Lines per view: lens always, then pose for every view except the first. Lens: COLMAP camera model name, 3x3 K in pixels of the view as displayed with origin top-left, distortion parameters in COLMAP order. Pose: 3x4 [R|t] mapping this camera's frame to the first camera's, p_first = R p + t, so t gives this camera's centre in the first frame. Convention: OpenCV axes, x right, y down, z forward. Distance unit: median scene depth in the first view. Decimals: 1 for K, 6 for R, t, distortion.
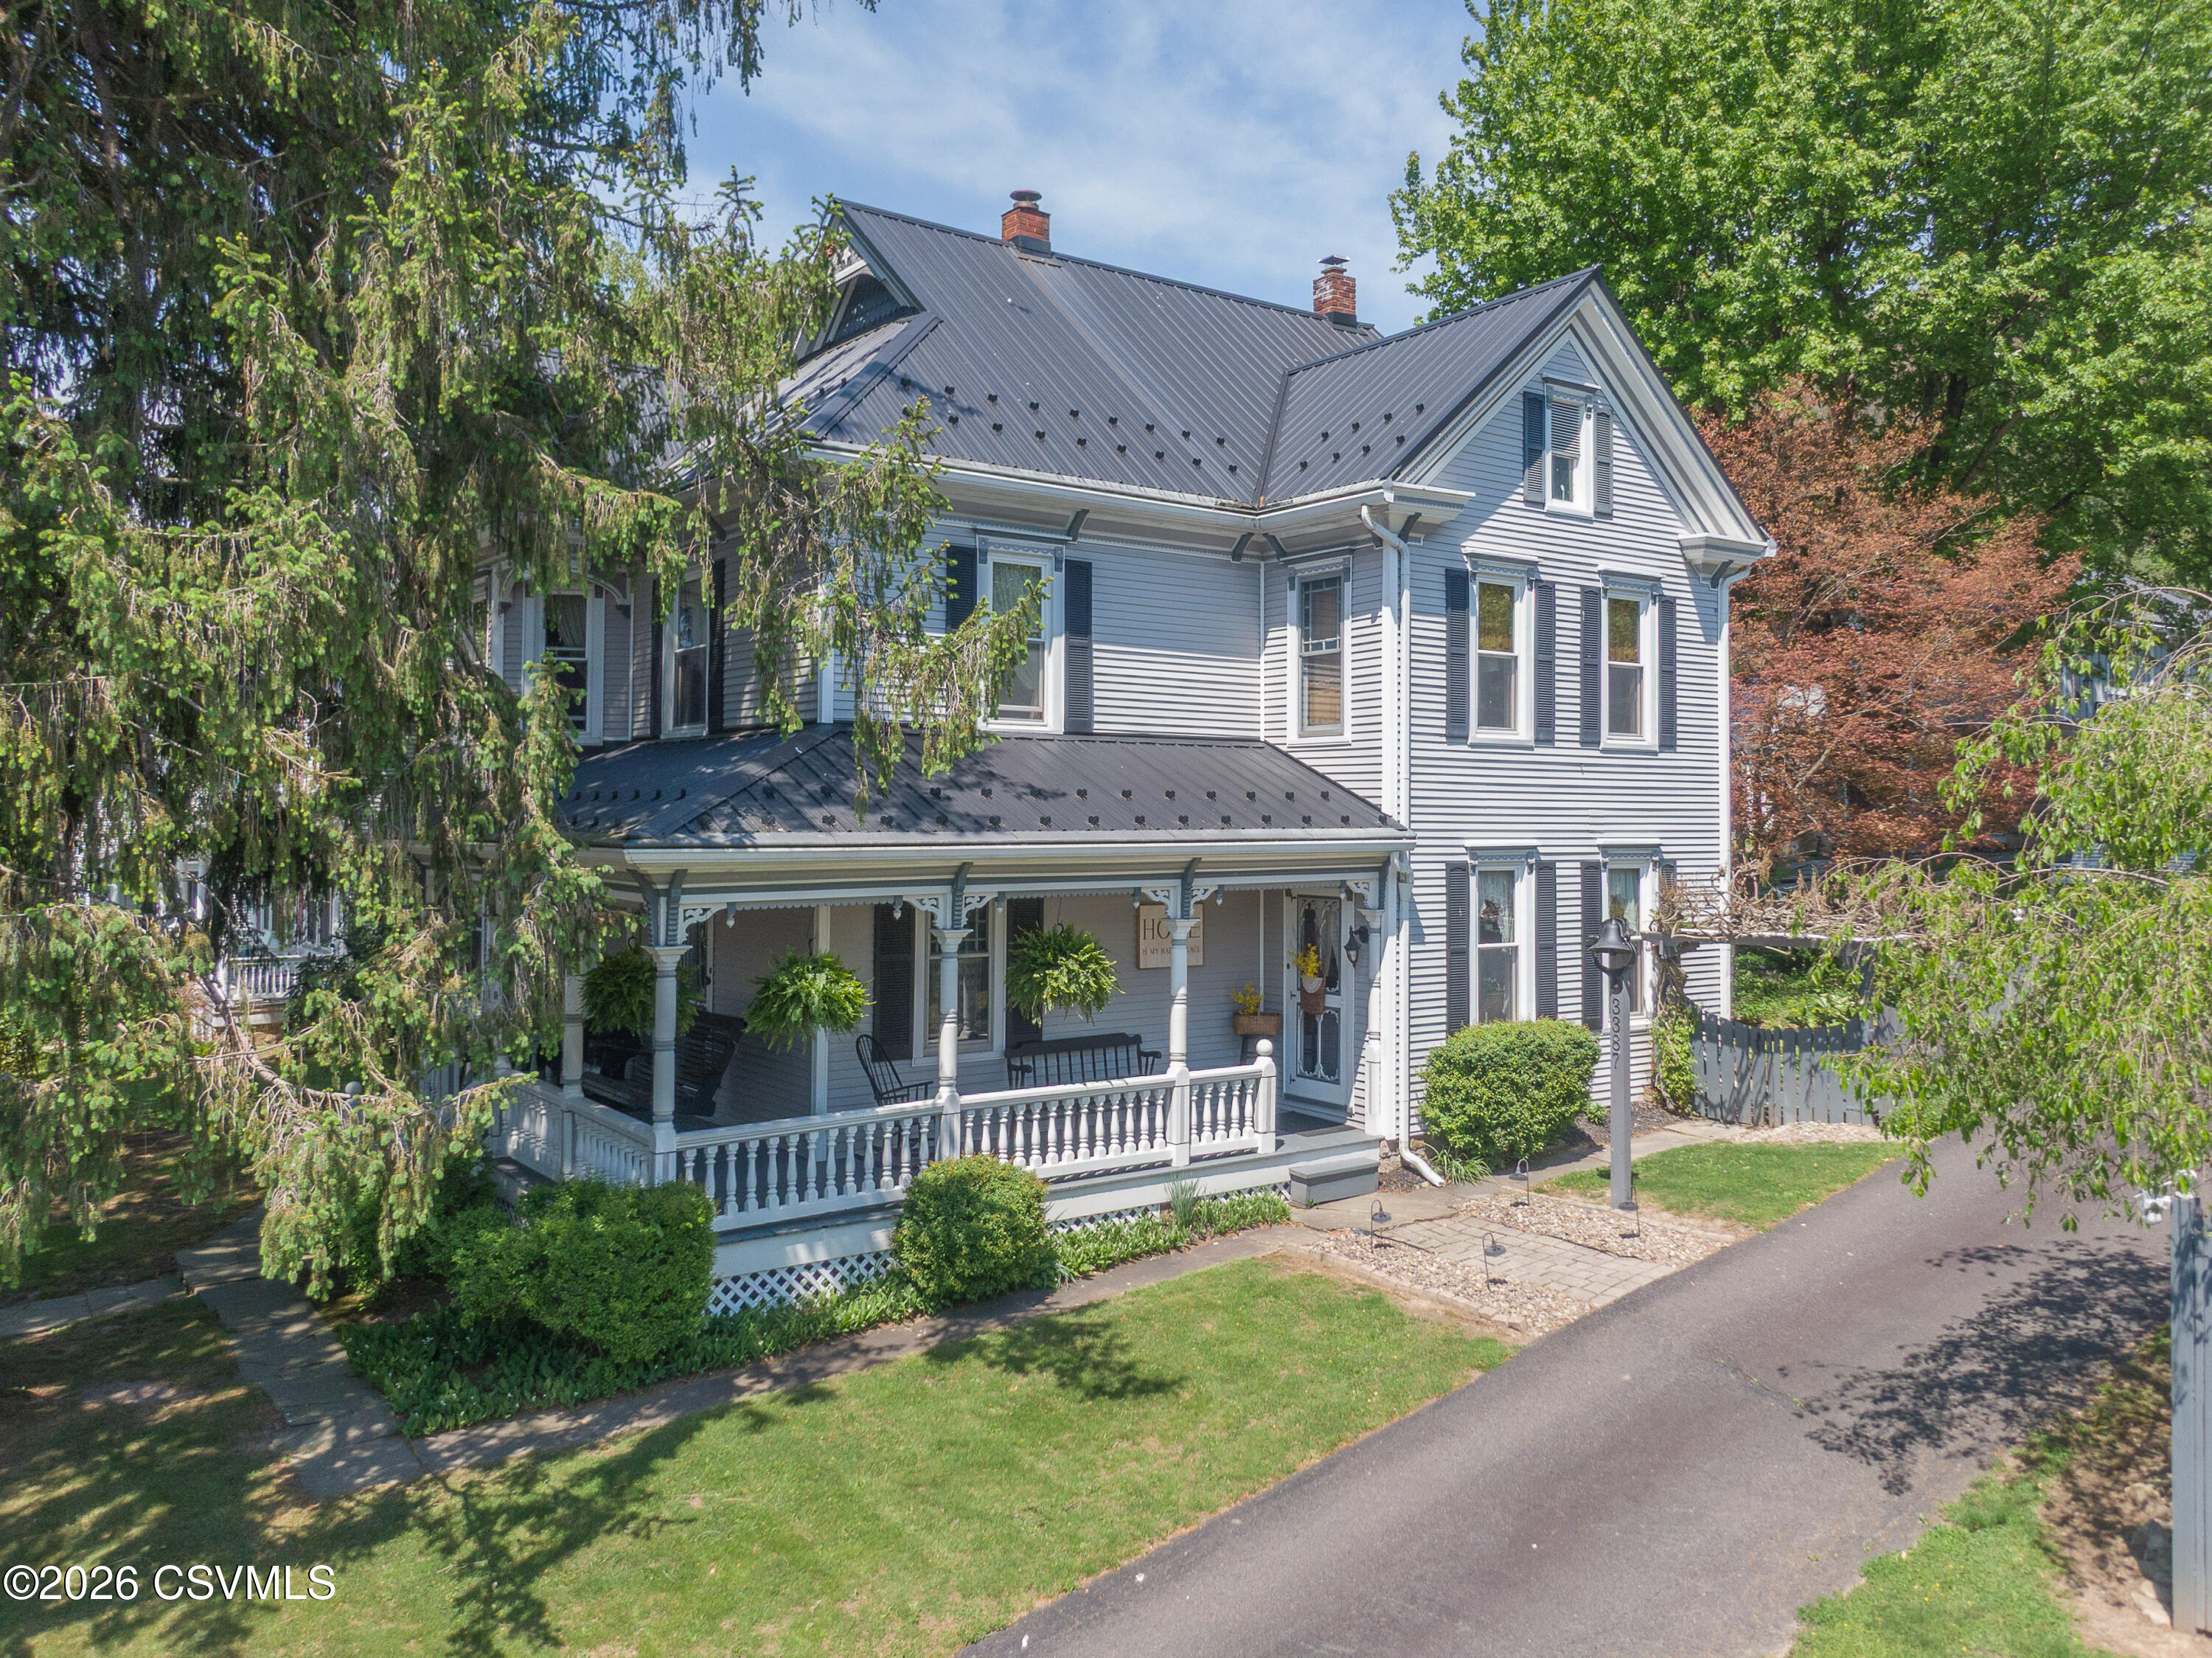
lens RADIAL K [[1733.3, 0, 1198.2], [0, 1733.3, 824.9], [0, 0, 1]] dist [0.106624, -0.155560]
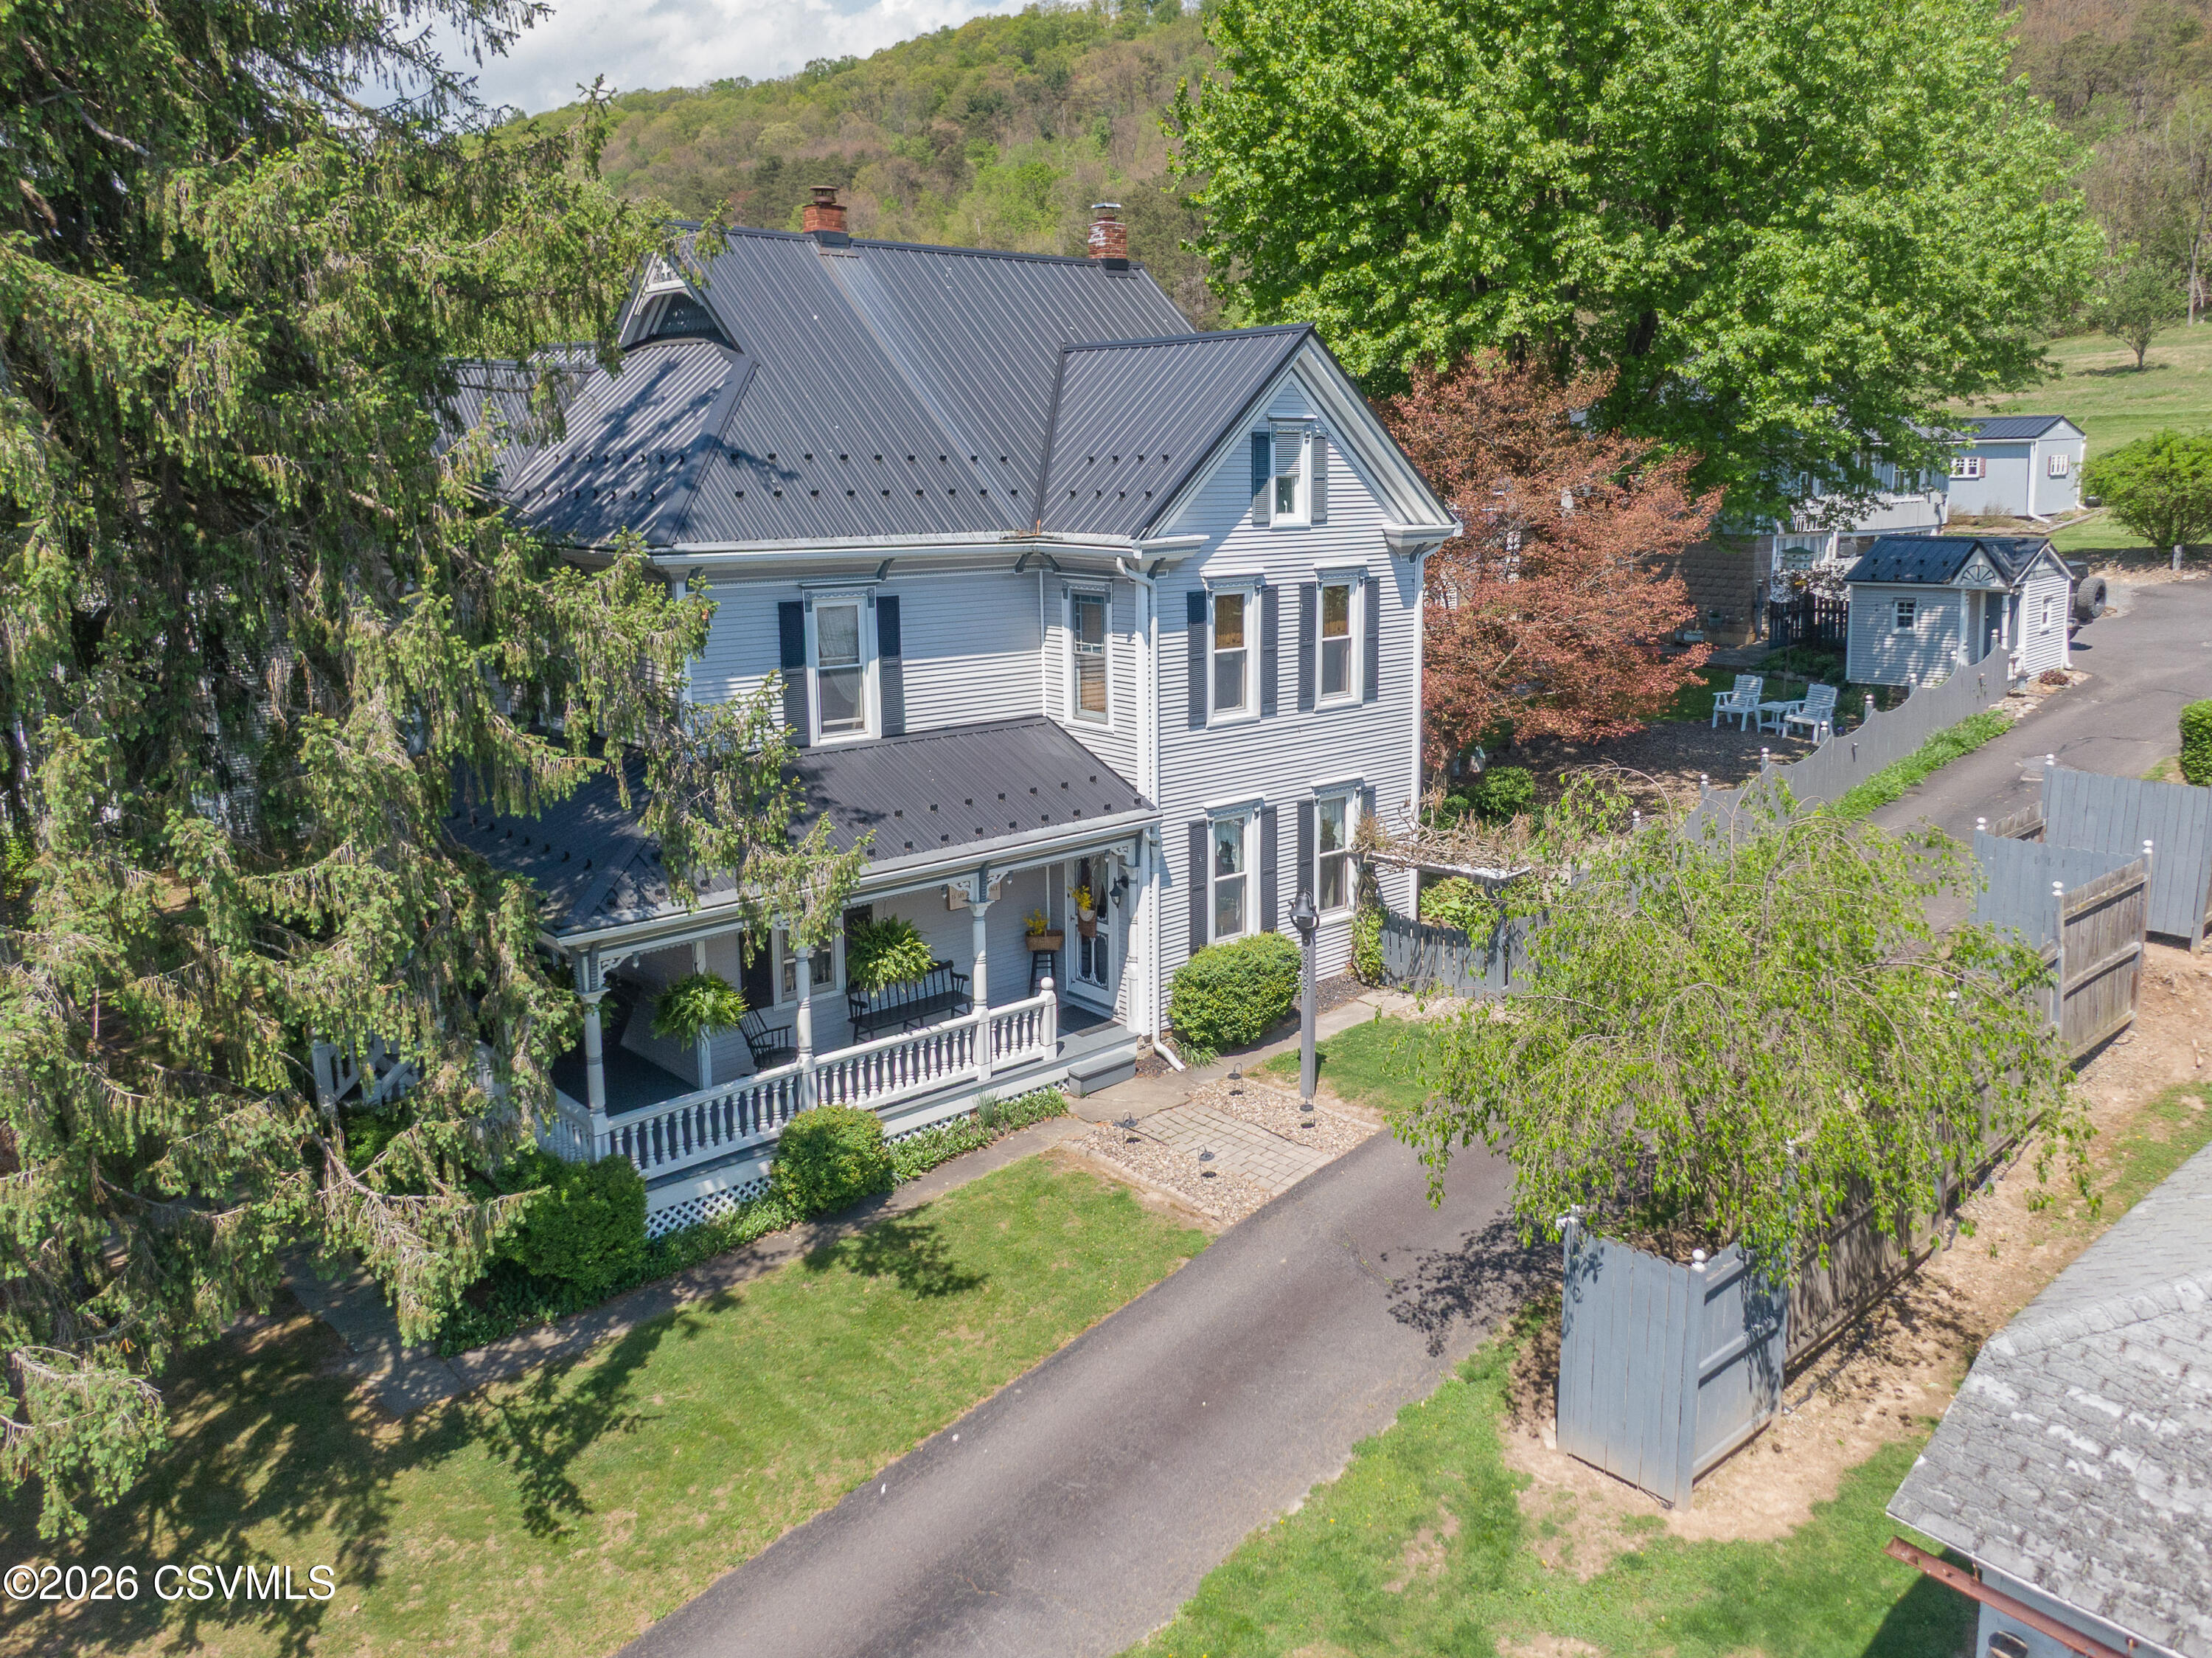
lens RADIAL K [[1733.3, 0, 1198.2], [0, 1733.3, 824.9], [0, 0, 1]] dist [0.106624, -0.155560]
pose [[0.994859, -0.024506, 0.098257, 0.024839], [0.002859, 0.976688, 0.214646, -0.260666], [-0.101226, -0.213262, 0.971737, -0.253536]]
